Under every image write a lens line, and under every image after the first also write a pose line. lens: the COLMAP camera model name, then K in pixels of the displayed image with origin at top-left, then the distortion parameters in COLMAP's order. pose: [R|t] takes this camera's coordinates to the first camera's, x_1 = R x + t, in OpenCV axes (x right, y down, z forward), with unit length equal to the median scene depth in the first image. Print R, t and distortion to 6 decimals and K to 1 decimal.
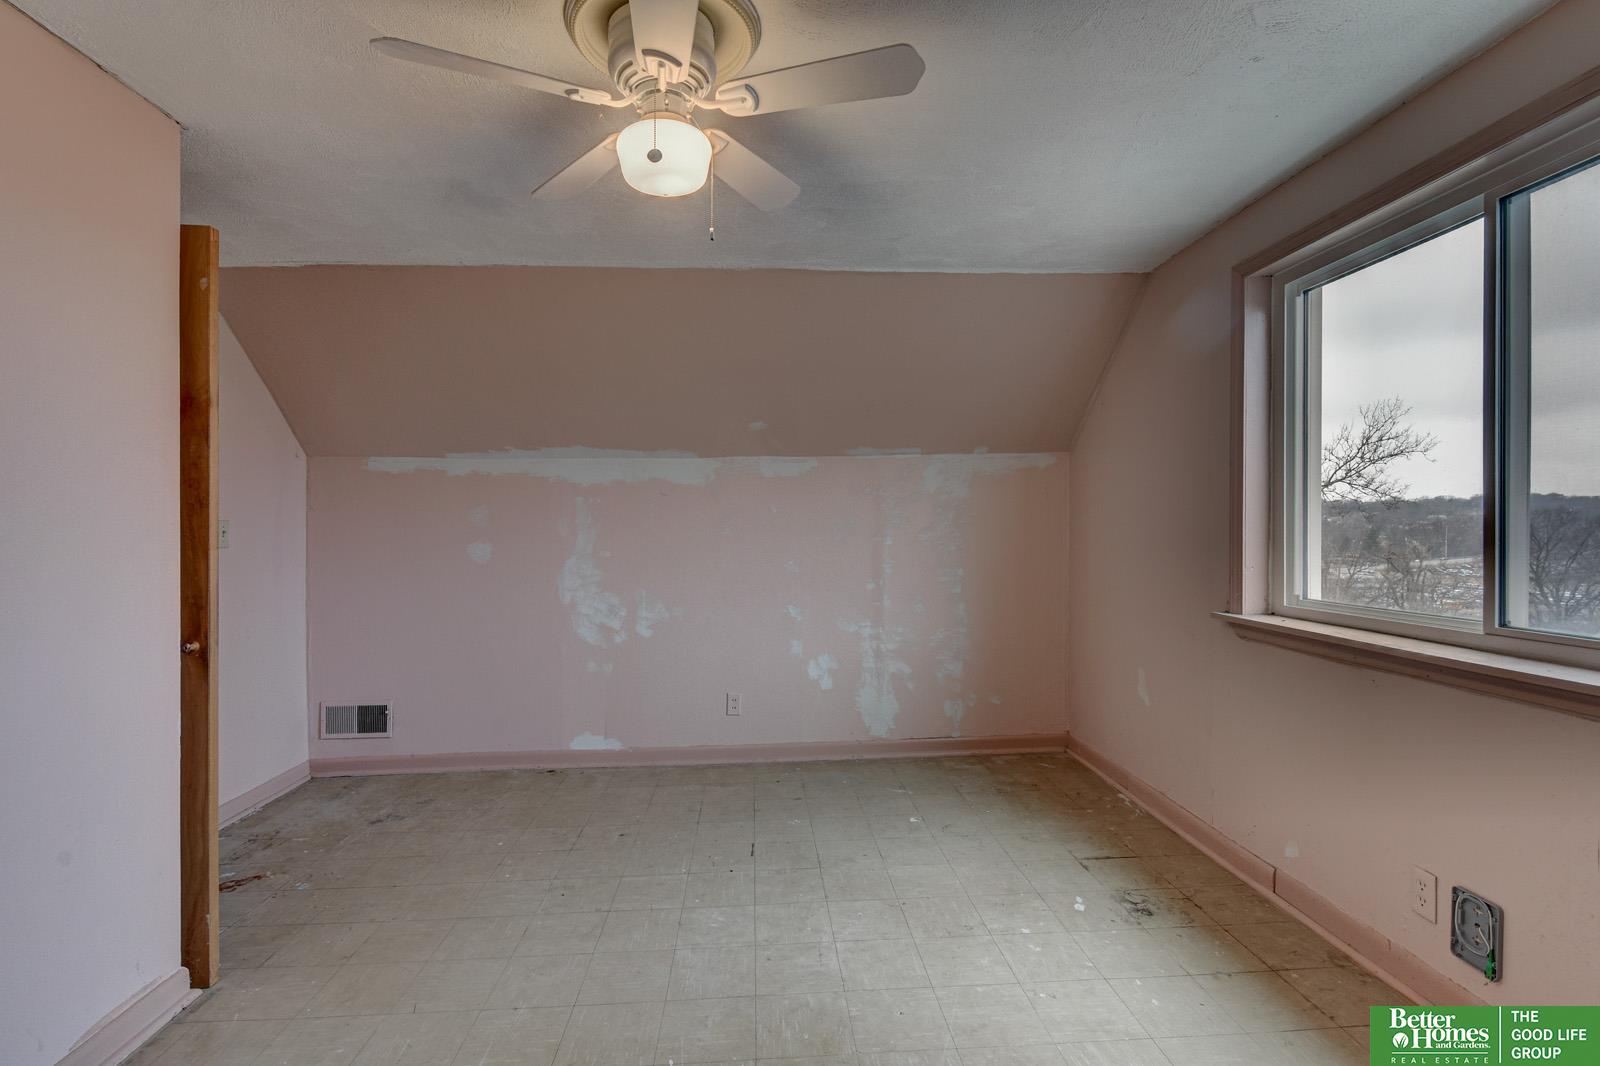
lens RADIAL K [[767.1, 0, 794.8], [0, 767.1, 537.4], [0, 0, 1]] dist [0.001287, 0.000047]
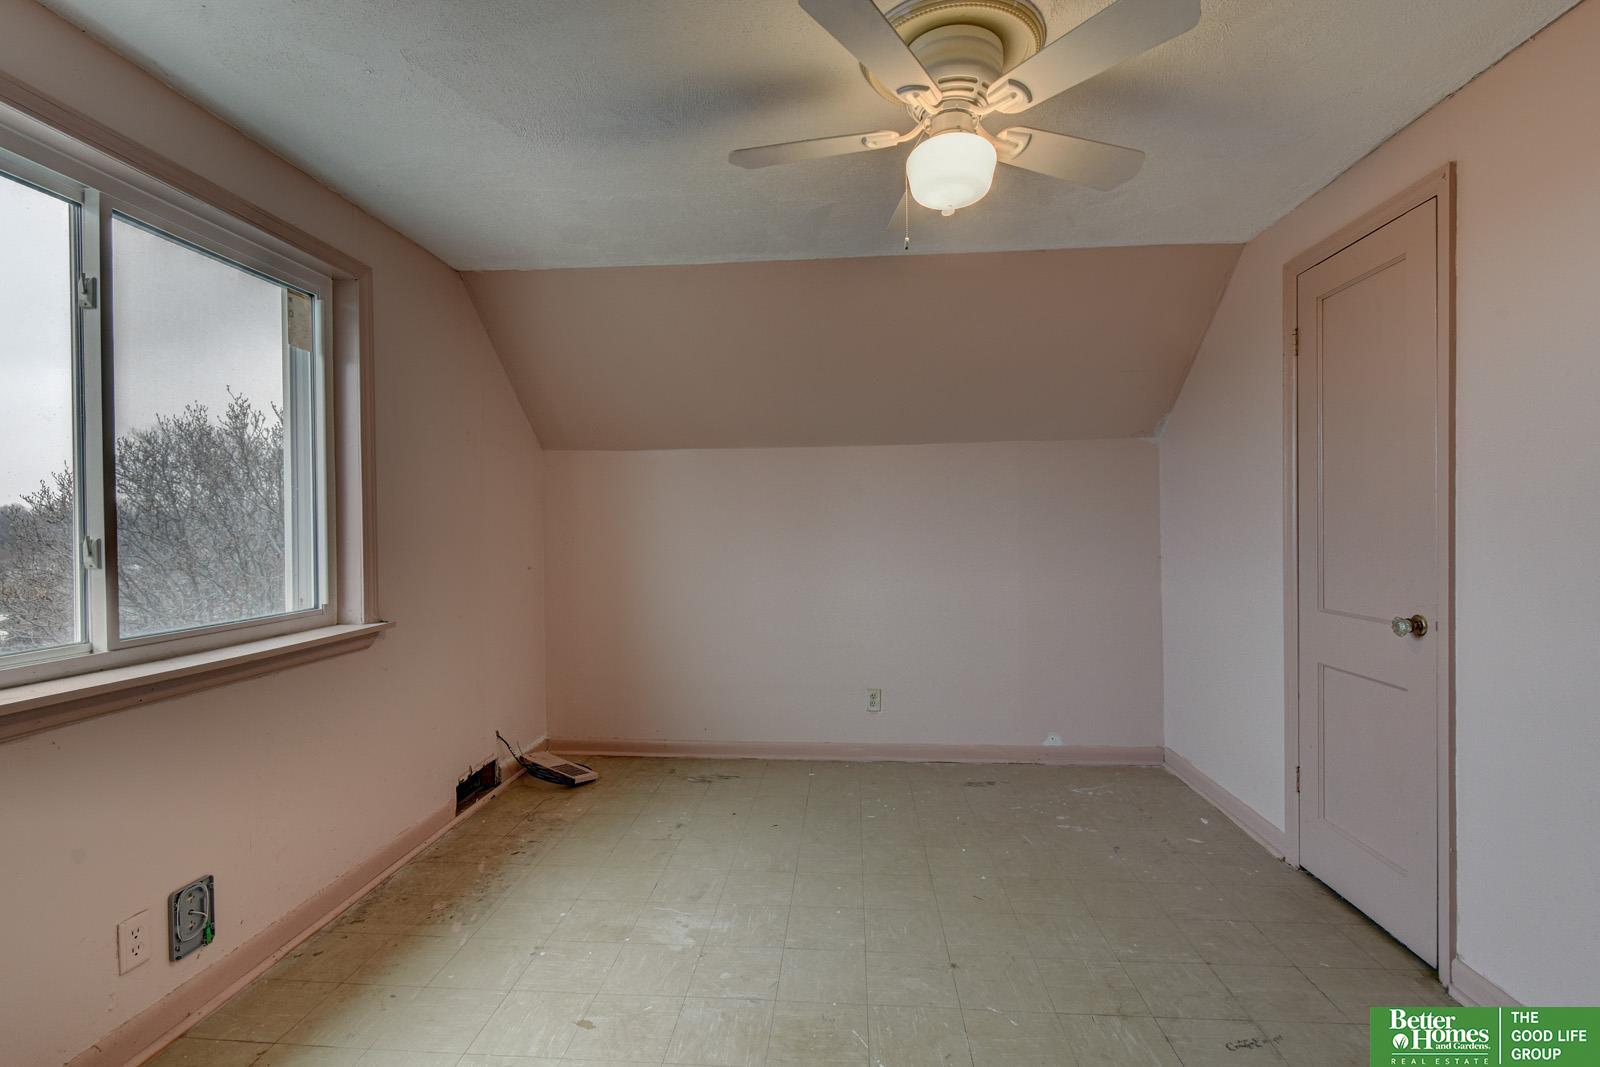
lens RADIAL K [[767.1, 0, 794.8], [0, 767.1, 537.9], [0, 0, 1]] dist [0.001287, 0.000047]
pose [[-0.990054, 0.005074, 0.140599, -0.094384], [0.008763, 0.999633, 0.025634, -0.034386], [-0.140417, 0.026611, -0.989735, 1.876196]]
